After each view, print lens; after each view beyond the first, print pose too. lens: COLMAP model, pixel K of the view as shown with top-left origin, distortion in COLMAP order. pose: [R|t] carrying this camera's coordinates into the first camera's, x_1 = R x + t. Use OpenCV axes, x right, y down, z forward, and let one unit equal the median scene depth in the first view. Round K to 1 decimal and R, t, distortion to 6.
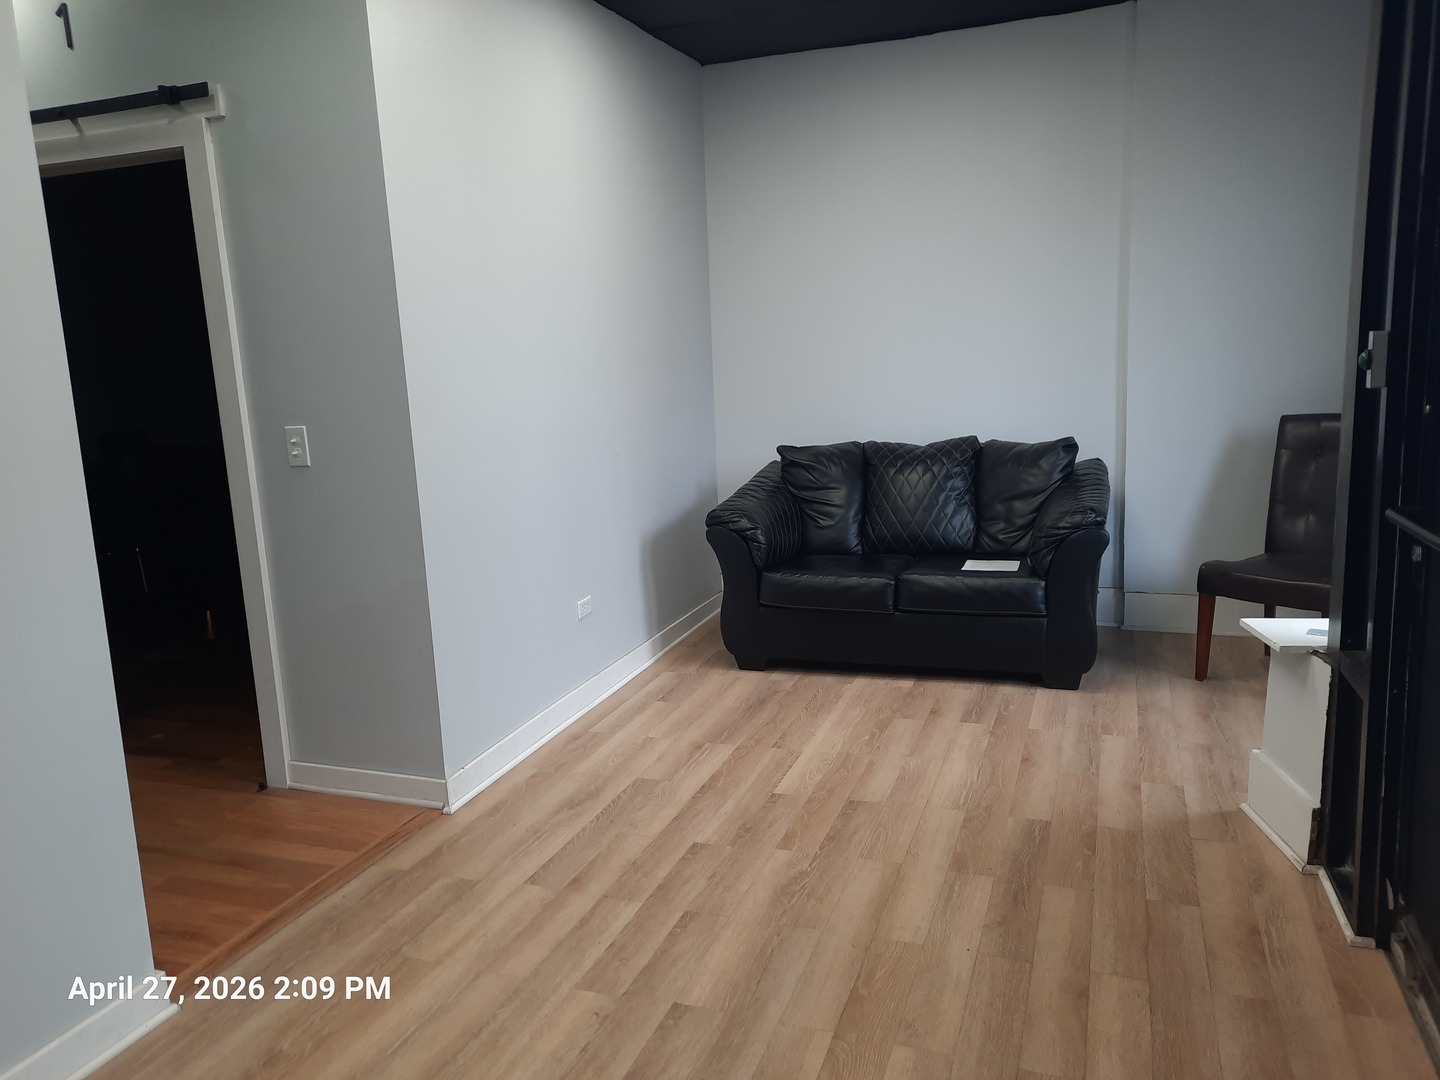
lens RADIAL K [[1058.3, 0, 720.0], [0, 1058.3, 539.5], [0, 0, 1]] dist [-0.005876, -0.012600]
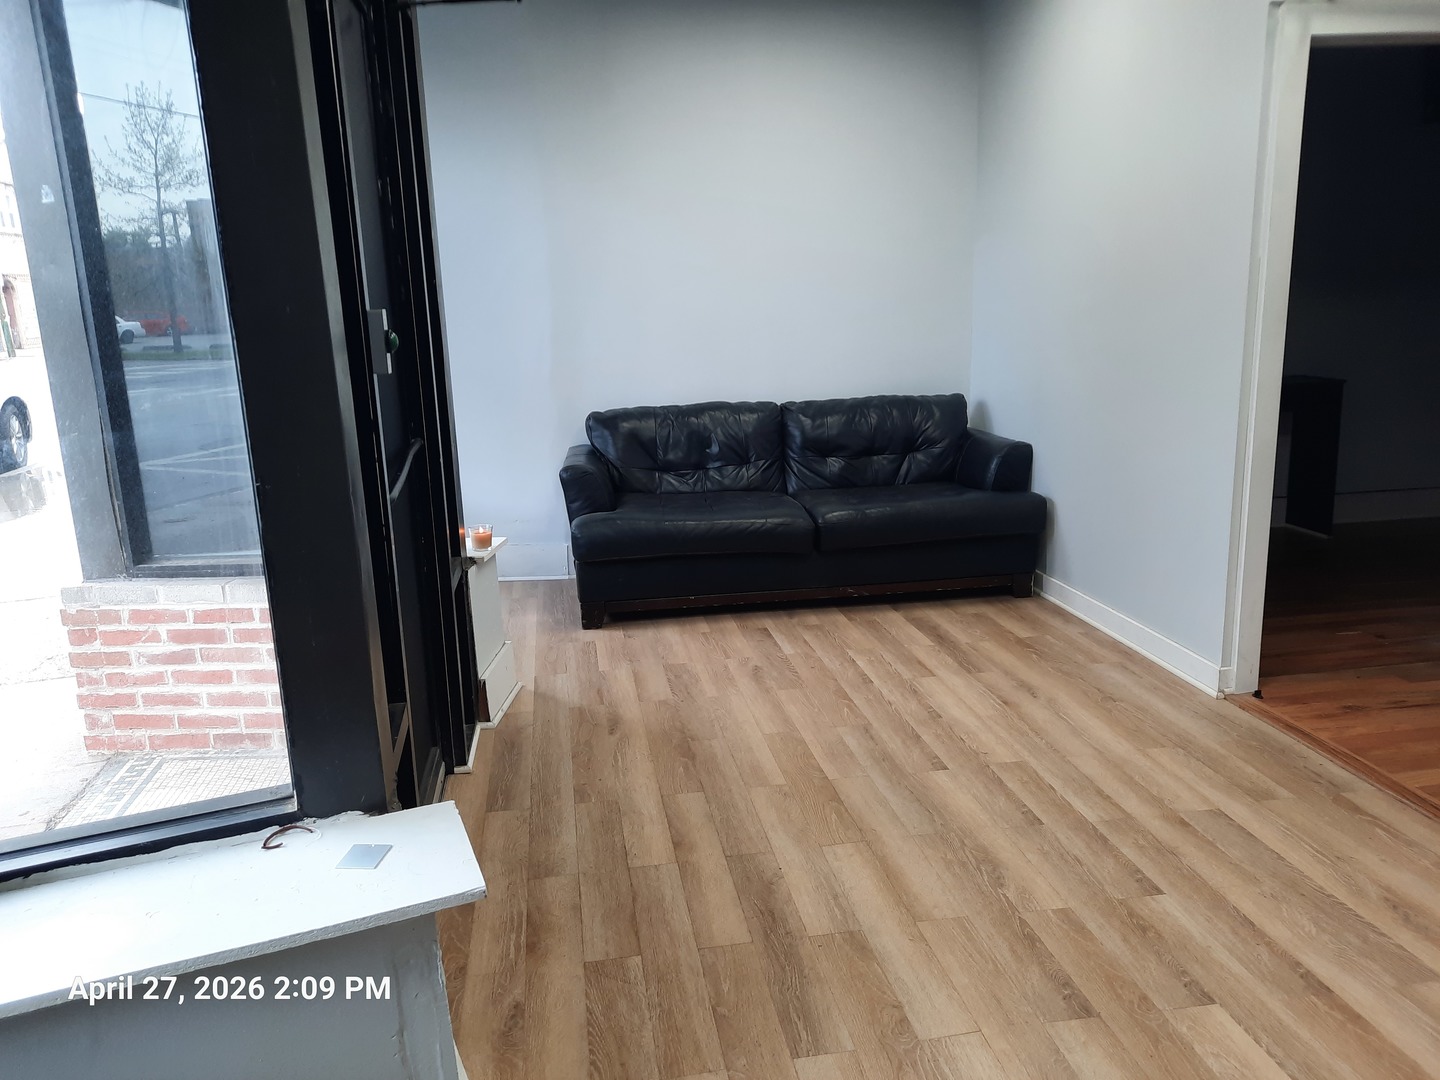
lens RADIAL K [[1058.3, 0, 720.7], [0, 1058.3, 537.9], [0, 0, 1]] dist [-0.005876, -0.012600]
pose [[-0.866218, 0.190786, -0.461809, 0.665565], [-0.007117, 0.919430, 0.393190, -0.310530], [0.499616, 0.343875, -0.795068, 1.565925]]
